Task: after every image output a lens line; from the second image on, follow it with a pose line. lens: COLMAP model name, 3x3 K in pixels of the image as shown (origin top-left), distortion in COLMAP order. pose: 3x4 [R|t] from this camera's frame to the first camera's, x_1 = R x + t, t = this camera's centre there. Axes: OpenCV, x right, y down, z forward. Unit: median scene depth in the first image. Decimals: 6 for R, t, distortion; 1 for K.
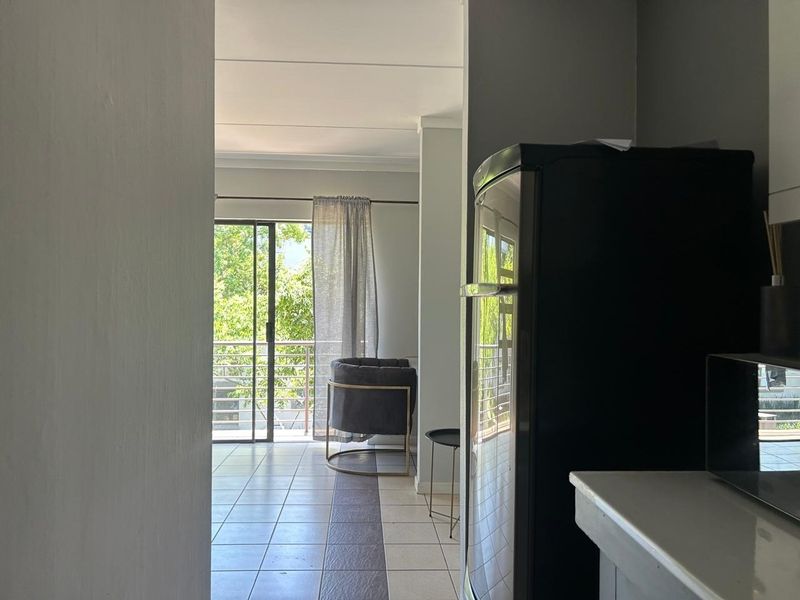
lens RADIAL K [[609.0, 0, 406.0], [0, 609.0, 296.9], [0, 0, 1]] dist [0.078519, -0.078102]
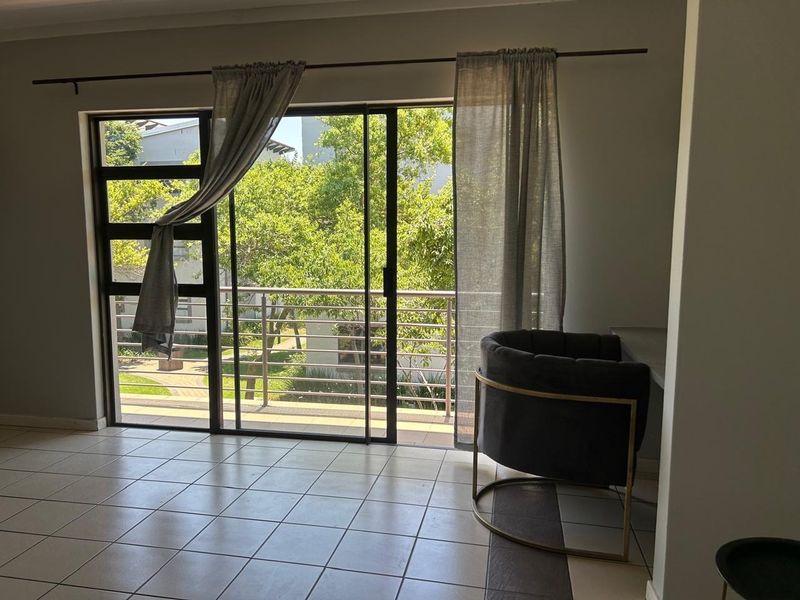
lens RADIAL K [[609.0, 0, 398.9], [0, 609.0, 301.3], [0, 0, 1]] dist [0.078519, -0.078102]
pose [[0.966287, 0.026453, -0.256106, -0.047042], [0.002814, 0.993564, 0.113240, 0.004906], [0.257454, -0.110143, 0.959993, 0.390130]]
